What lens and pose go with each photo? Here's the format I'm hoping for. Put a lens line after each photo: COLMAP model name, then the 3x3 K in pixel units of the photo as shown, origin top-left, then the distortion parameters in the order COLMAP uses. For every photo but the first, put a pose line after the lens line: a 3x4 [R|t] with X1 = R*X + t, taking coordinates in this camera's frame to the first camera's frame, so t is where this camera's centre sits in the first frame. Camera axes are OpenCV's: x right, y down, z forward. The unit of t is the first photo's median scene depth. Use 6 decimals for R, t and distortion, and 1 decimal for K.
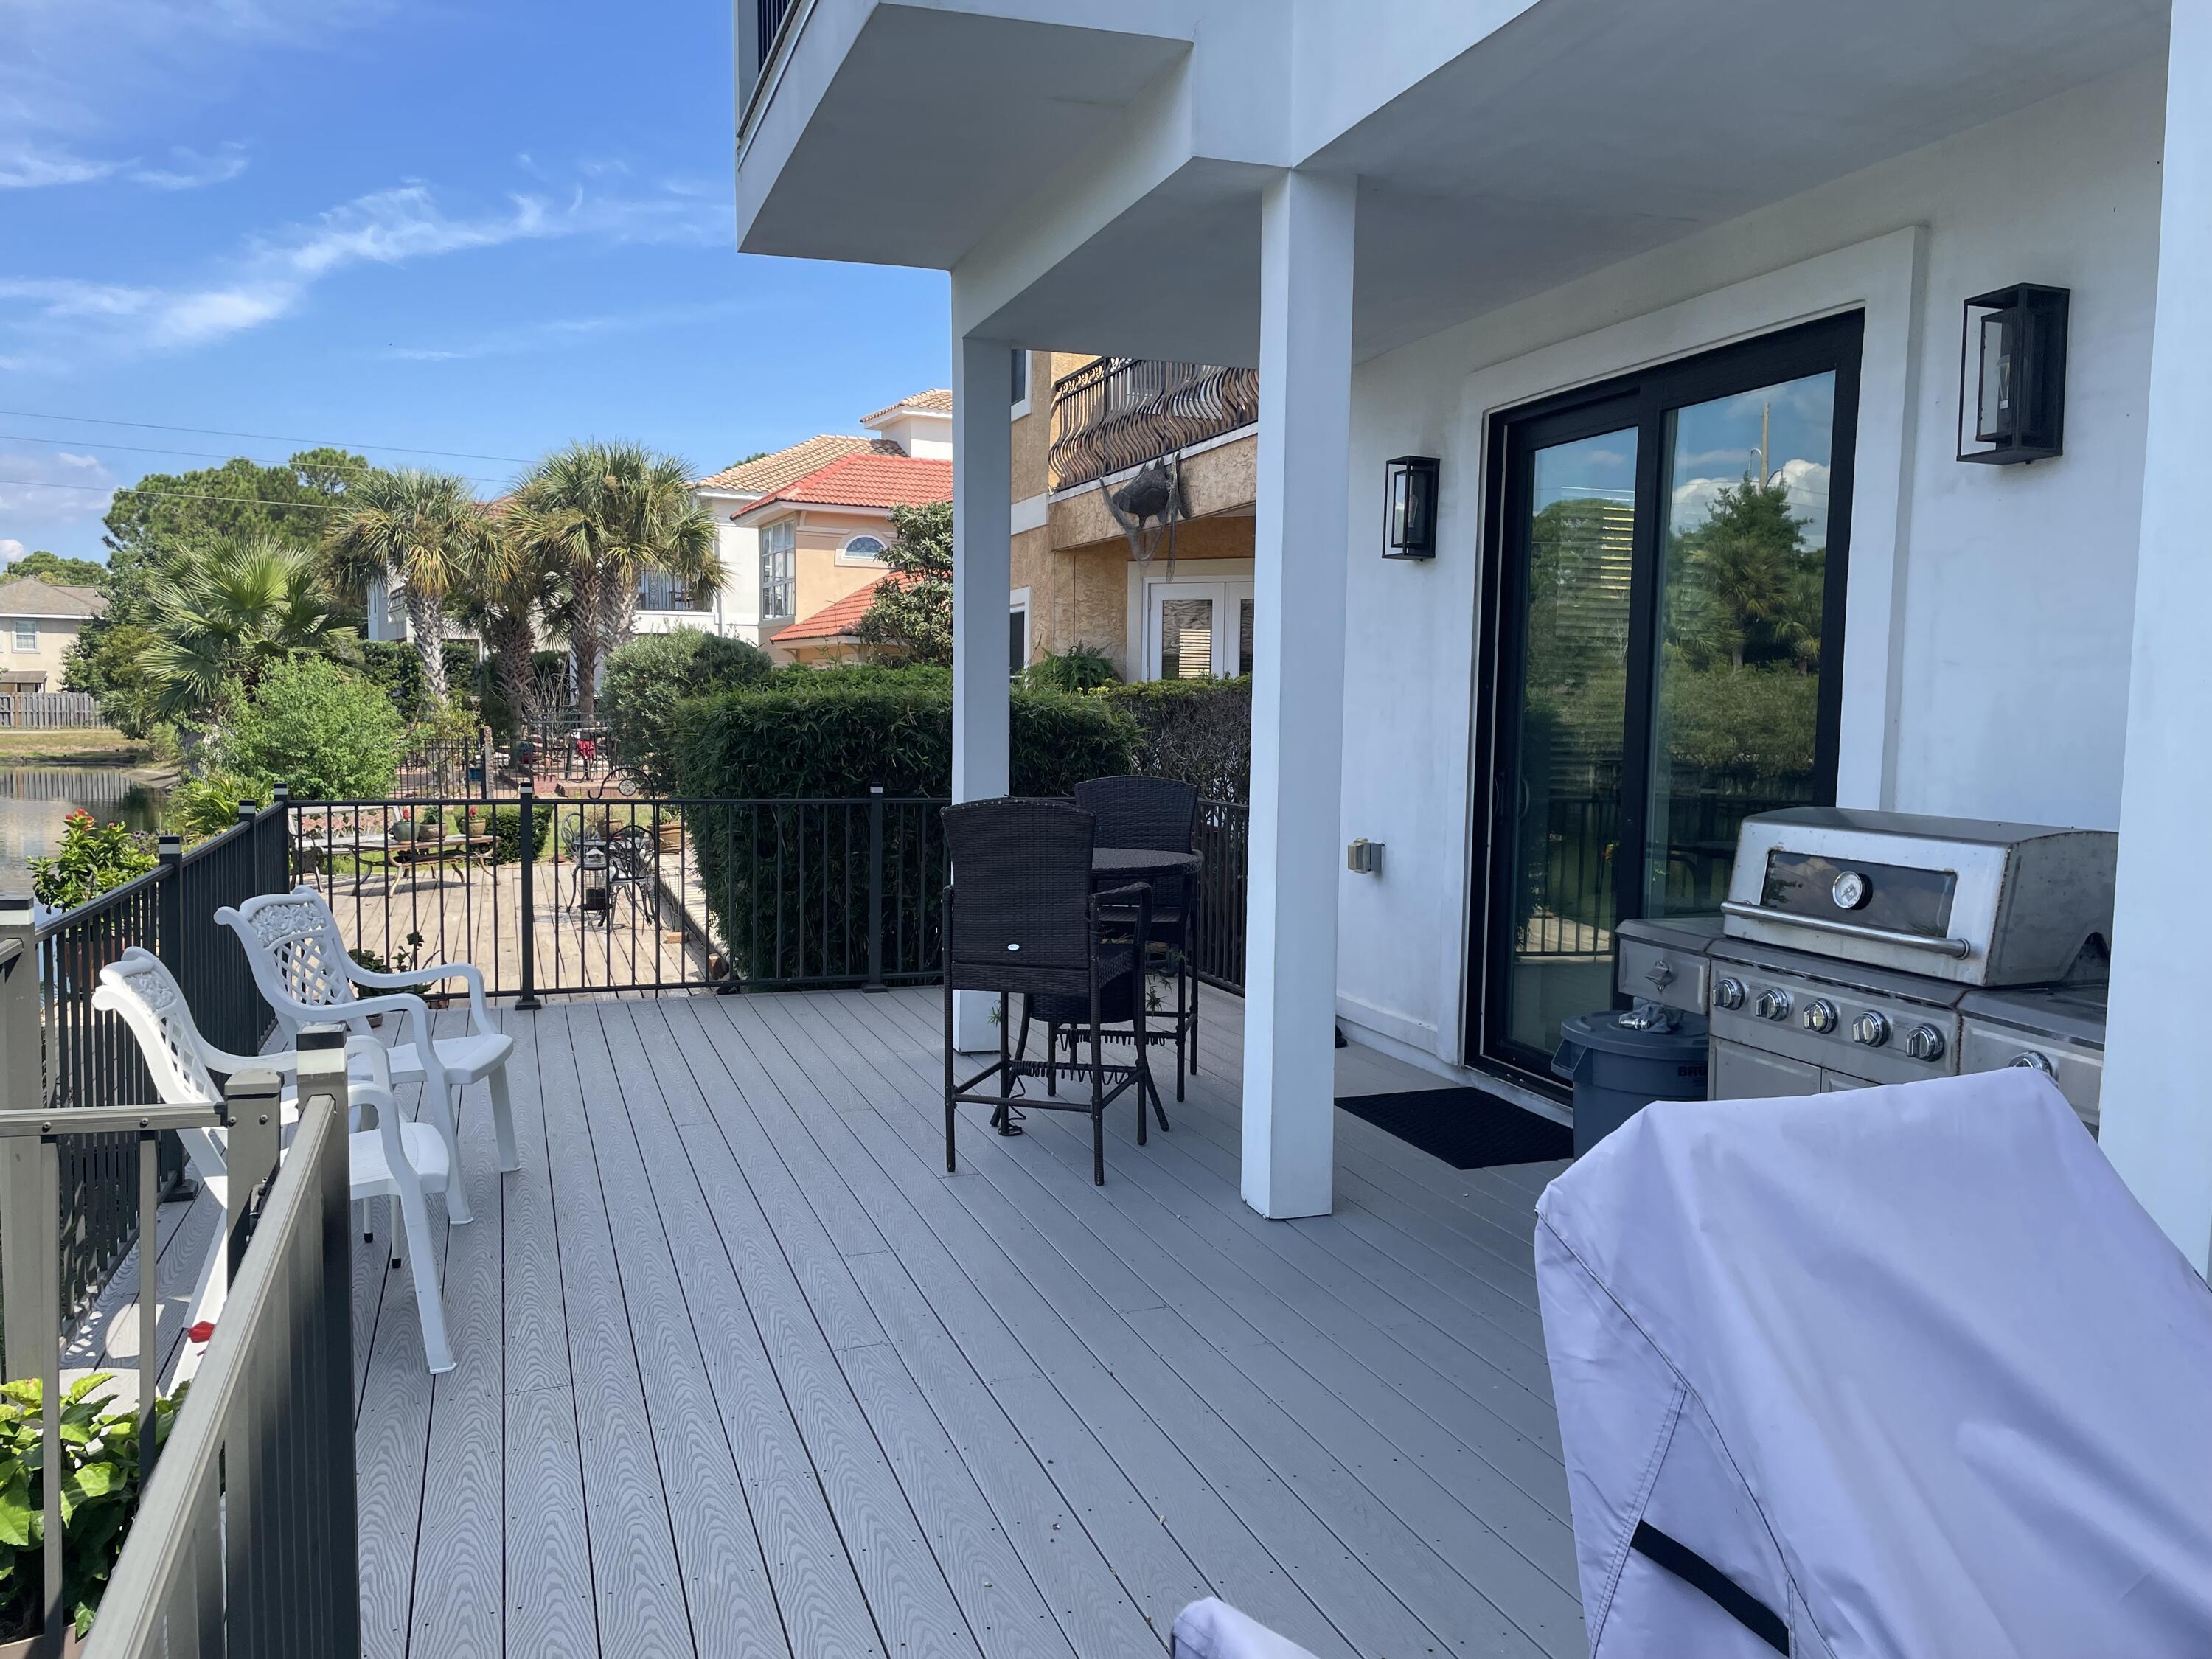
lens RADIAL K [[1663.0, 0, 1113.2], [0, 1663.0, 821.9], [0, 0, 1]] dist [0.104835, -0.128639]
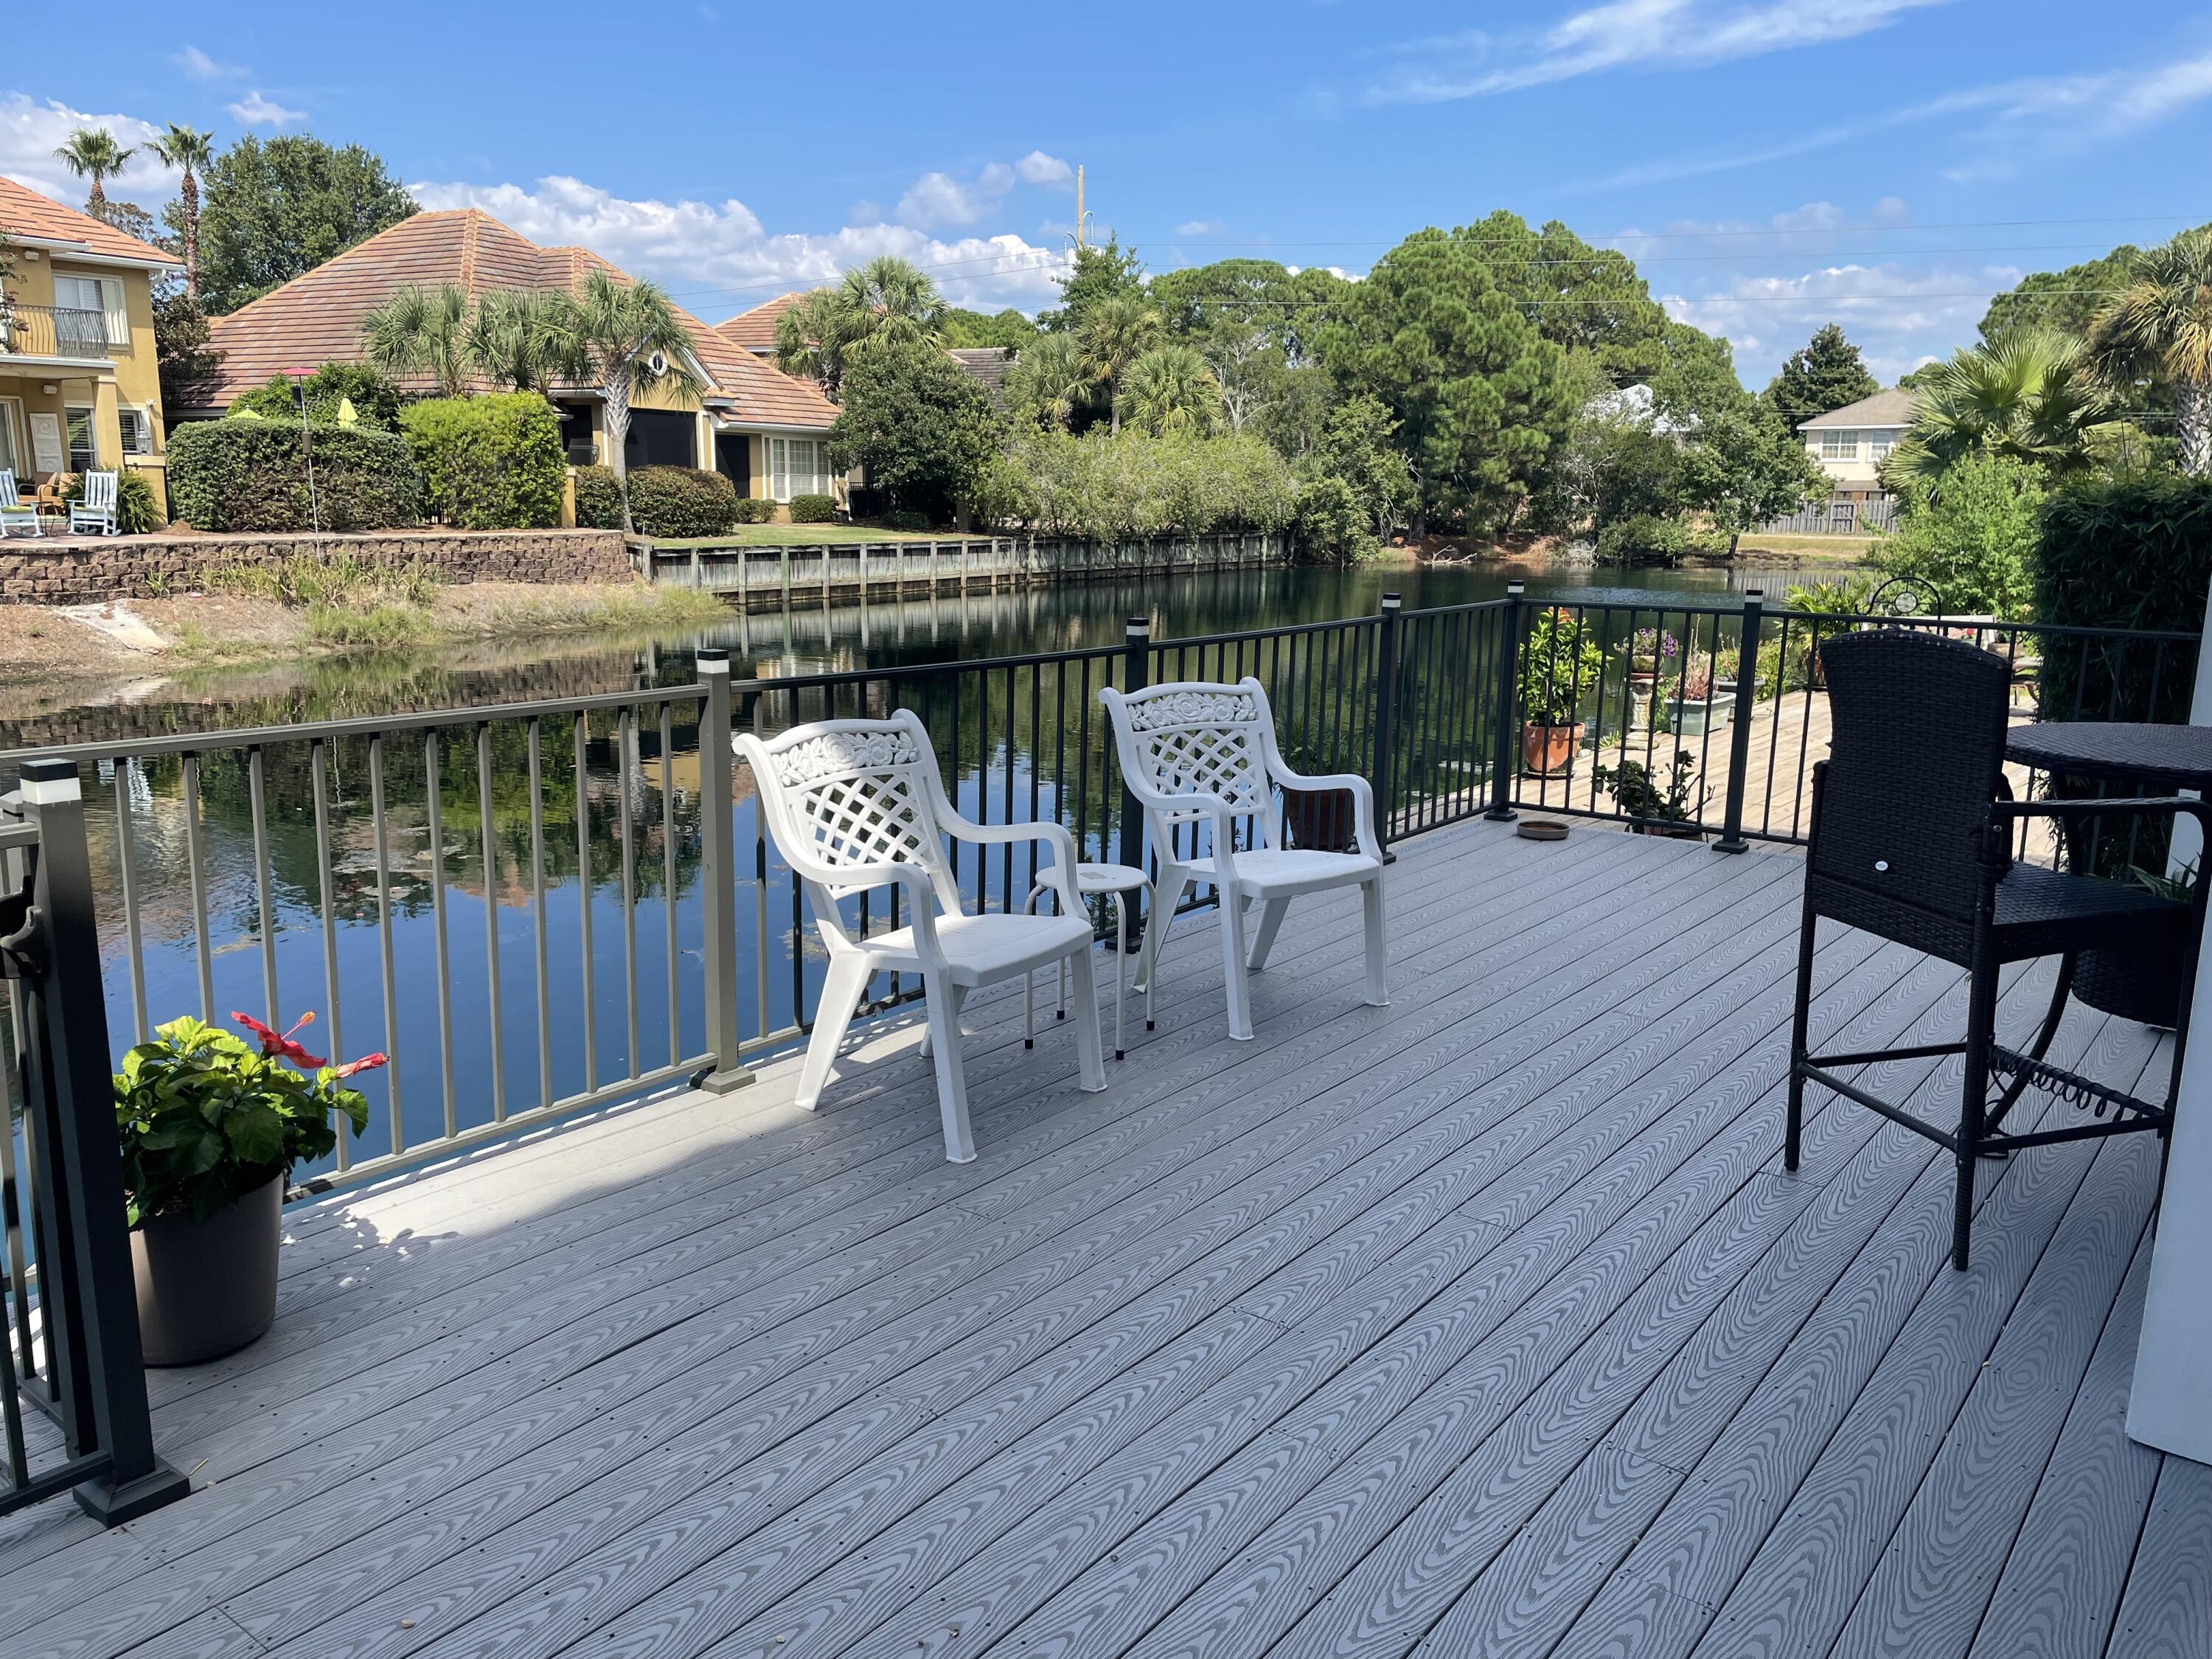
lens RADIAL K [[1663.0, 0, 1113.2], [0, 1663.0, 821.9], [0, 0, 1]] dist [0.104835, -0.128639]
pose [[0.533554, 0.158413, -0.830798, 0.052159], [-0.065765, 0.987099, 0.145980, -0.002683], [0.843206, -0.023251, 0.537088, 0.065877]]
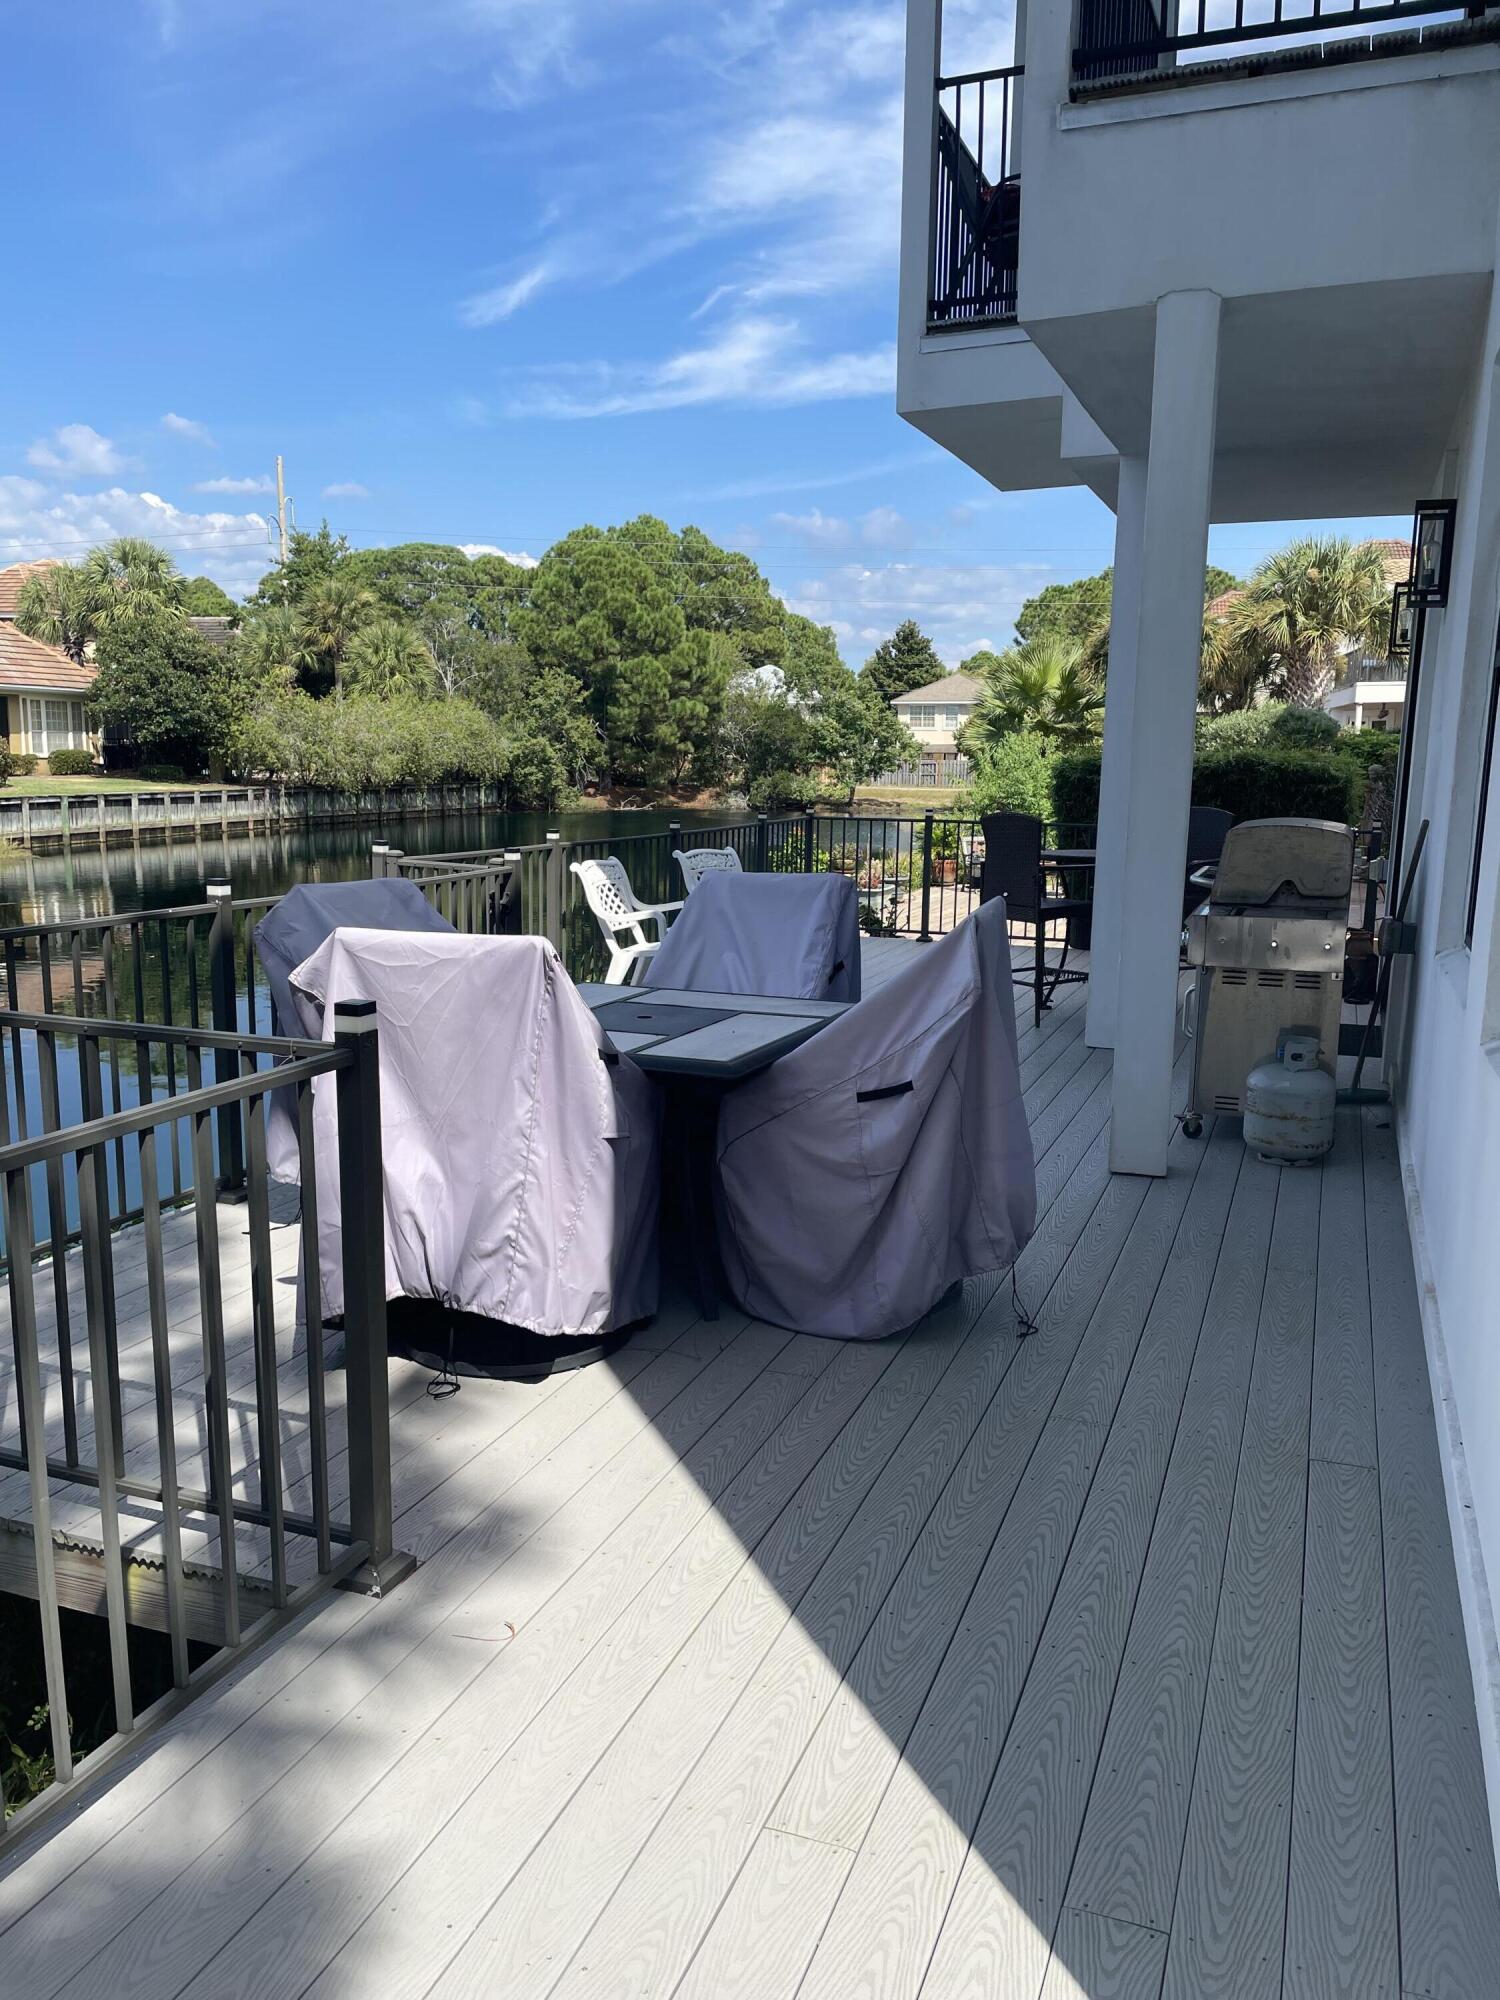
lens RADIAL K [[1513.3, 0, 750.0], [0, 1513.3, 1000.0], [0, 0, 1]] dist [0.130067, -0.293468]
pose [[0.753161, 0.103742, -0.649604, 0.133904], [-0.051889, 0.993779, 0.098546, 0.006669], [0.655786, -0.040513, 0.753859, -0.071833]]
